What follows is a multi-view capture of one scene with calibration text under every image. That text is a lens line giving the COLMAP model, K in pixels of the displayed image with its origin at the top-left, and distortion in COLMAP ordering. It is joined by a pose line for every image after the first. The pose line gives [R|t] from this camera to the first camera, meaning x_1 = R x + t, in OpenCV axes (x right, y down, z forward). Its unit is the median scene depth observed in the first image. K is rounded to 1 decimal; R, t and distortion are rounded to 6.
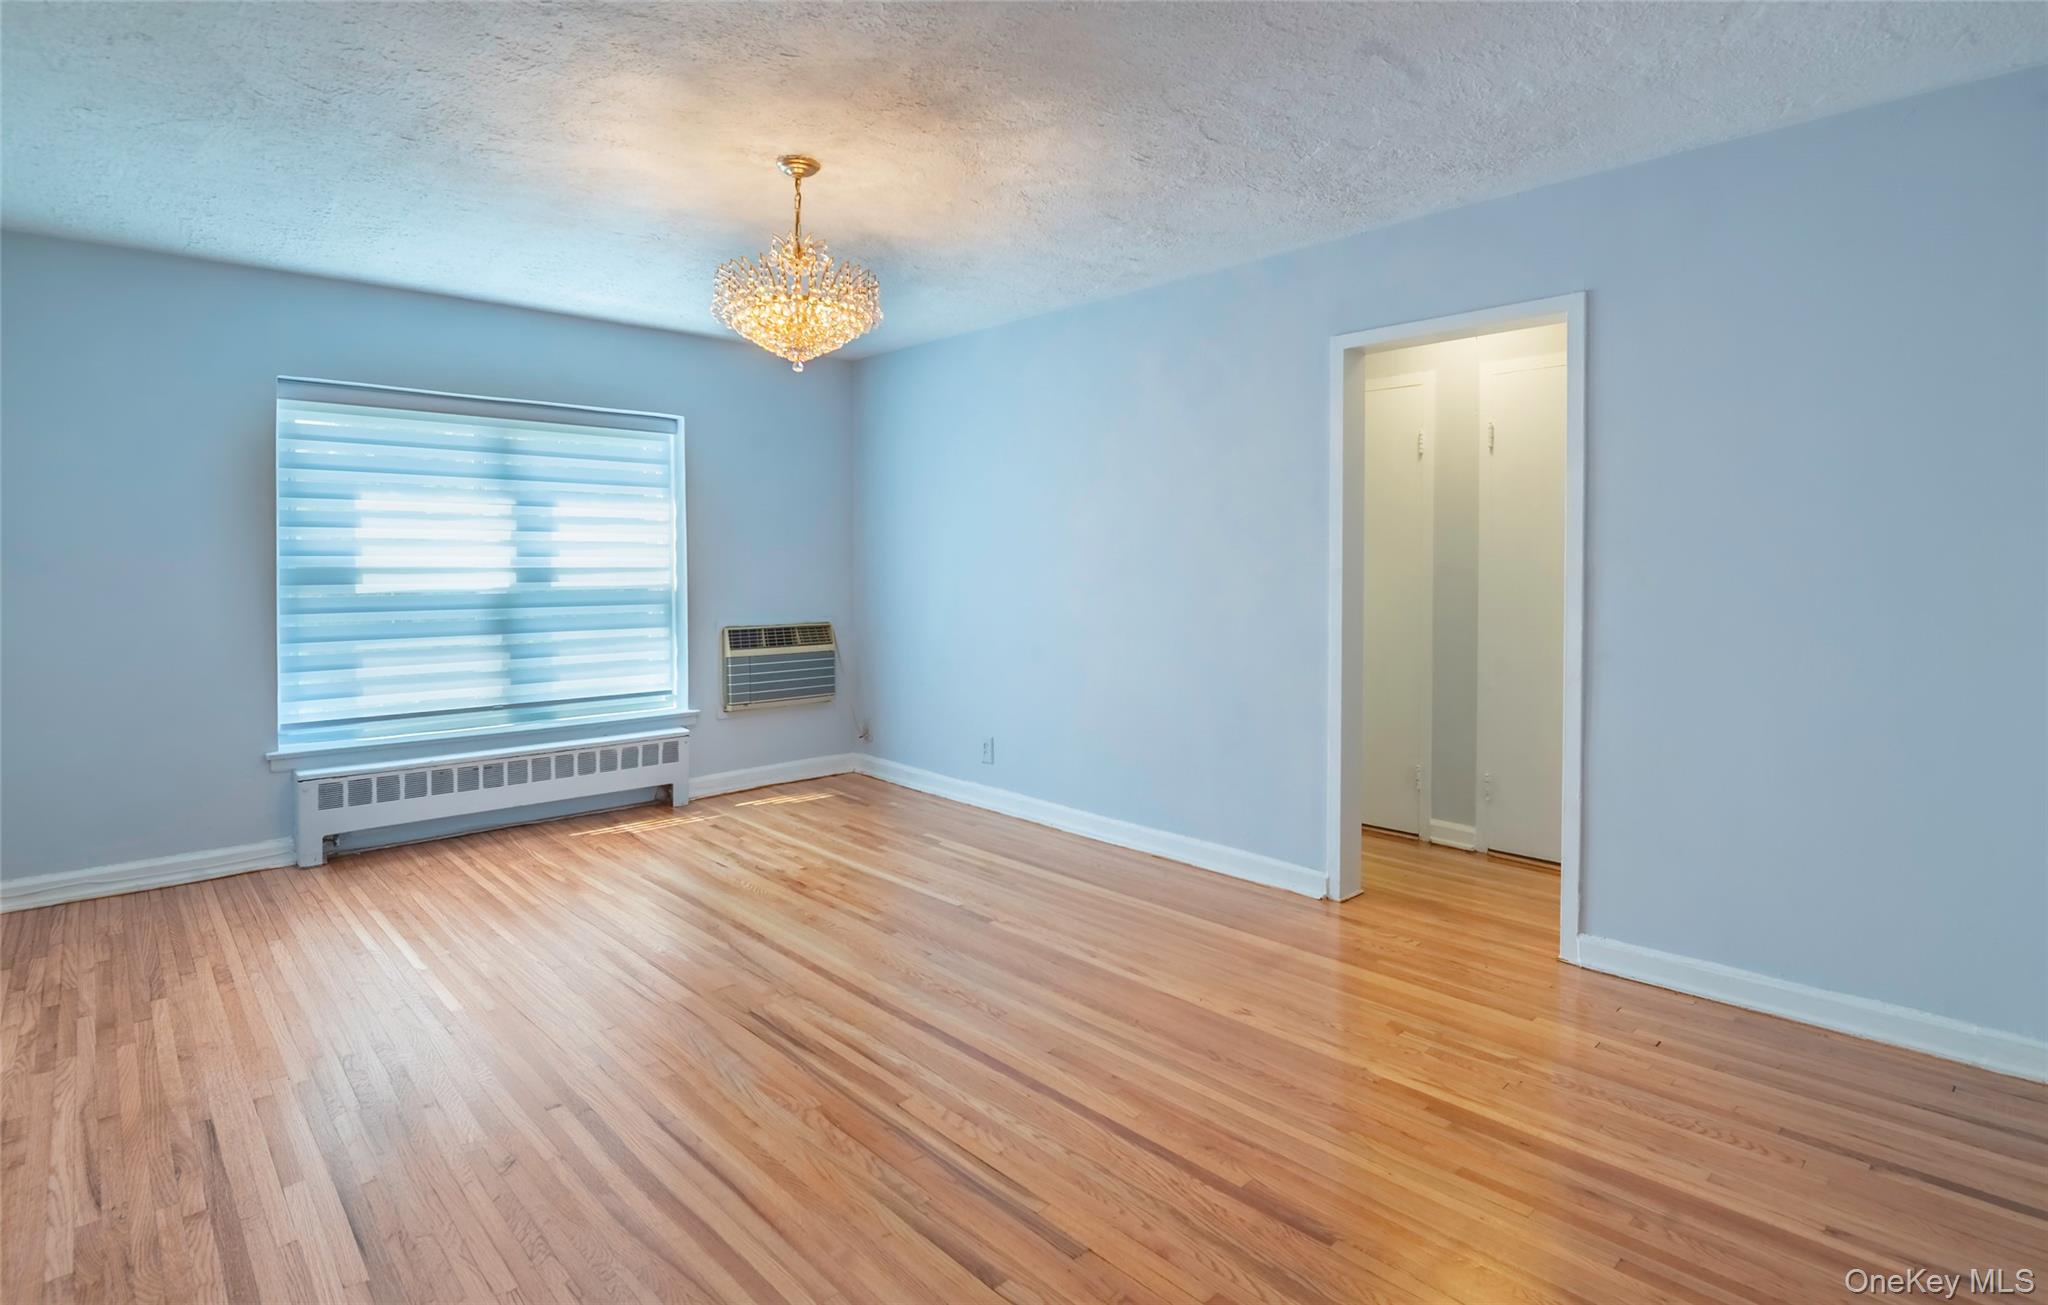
lens RADIAL K [[1014.7, 0, 1028.4], [0, 1014.7, 569.2], [0, 0, 1]] dist [0.000106, -0.000165]
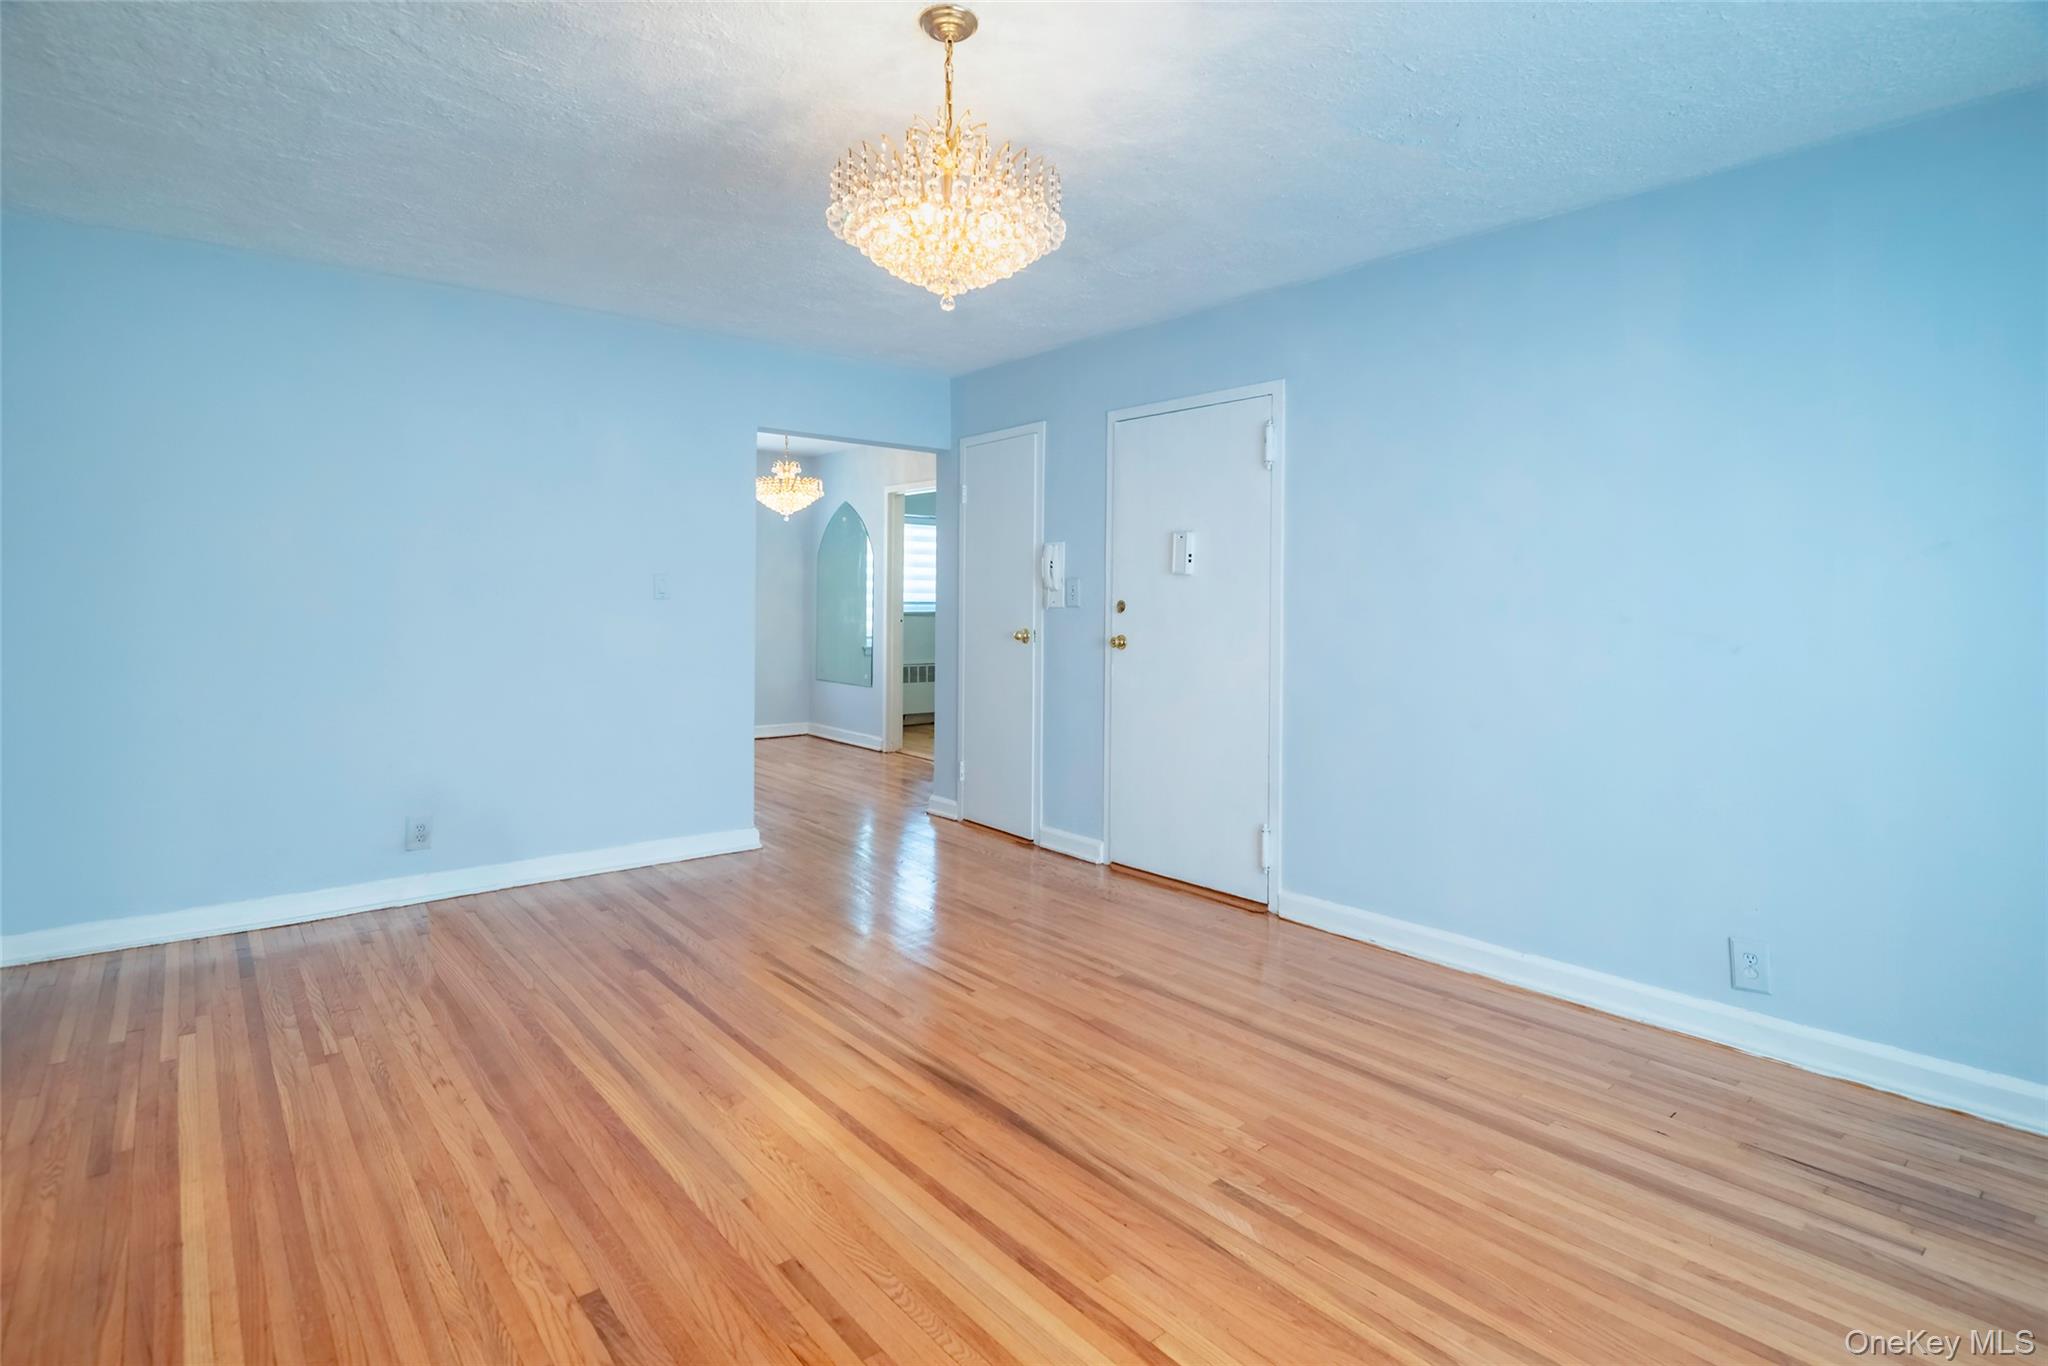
lens RADIAL K [[1022.0, 0, 1023.2], [0, 1022.0, 603.5], [0, 0, 1]] dist [-0.001083, -0.000017]
pose [[-0.998636, -0.006468, 0.051814, -0.370900], [-0.006043, 0.999947, 0.008353, -0.001160], [-0.051865, 0.008028, -0.998622, 1.995348]]
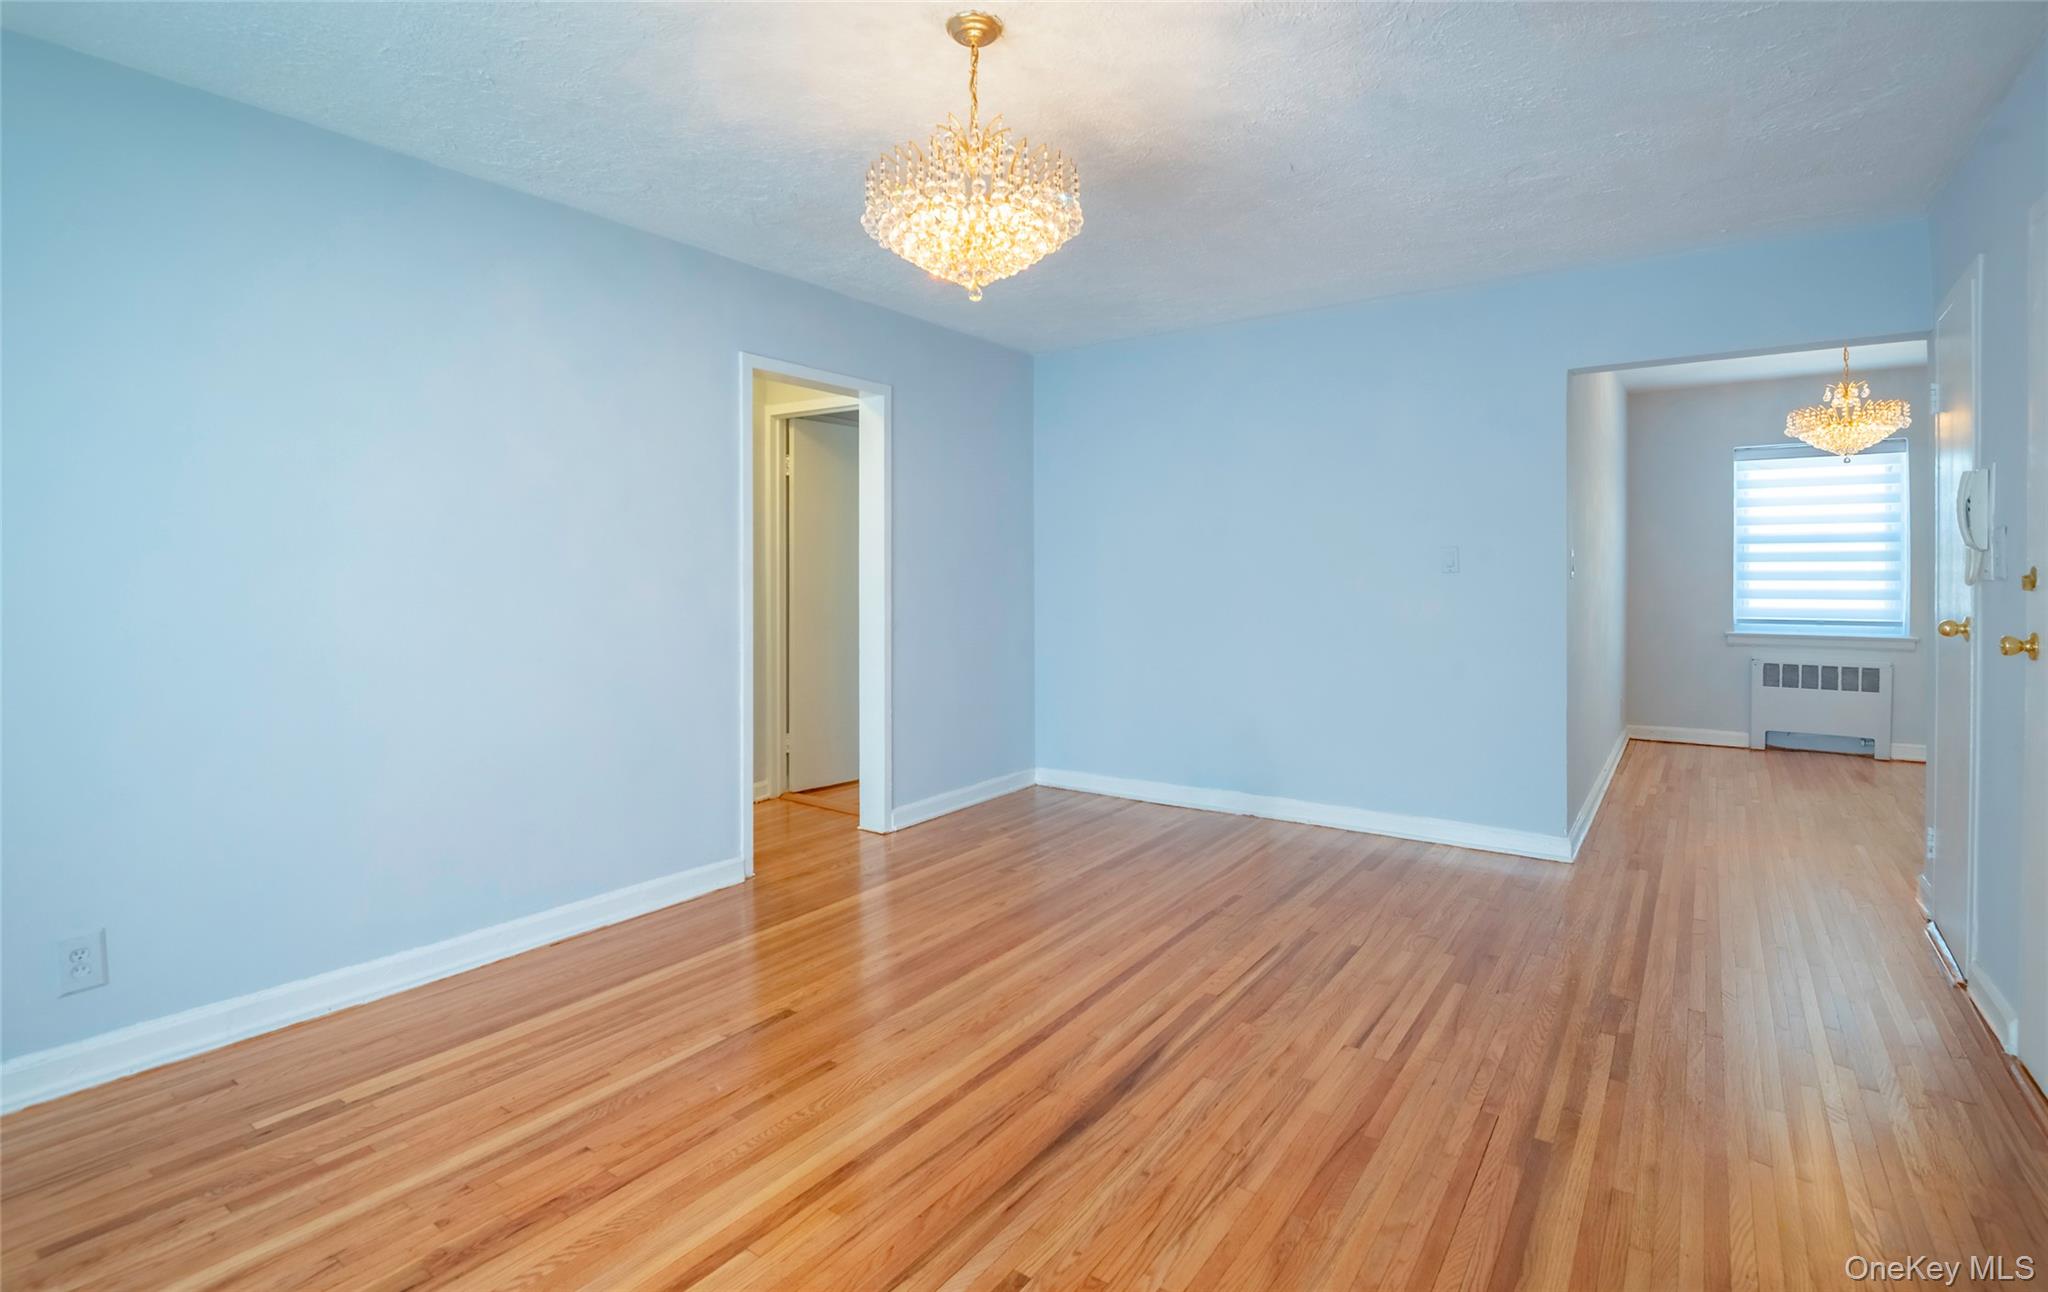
lens RADIAL K [[981.0, 0, 1028.2], [0, 981.0, 593.1], [0, 0, 1]] dist [-0.001352, -0.000347]
pose [[-0.210044, -0.018084, 0.977525, -1.107461], [0.008457, 0.999758, 0.020312, 0.004216], [-0.977655, 0.012533, -0.209840, 1.304693]]
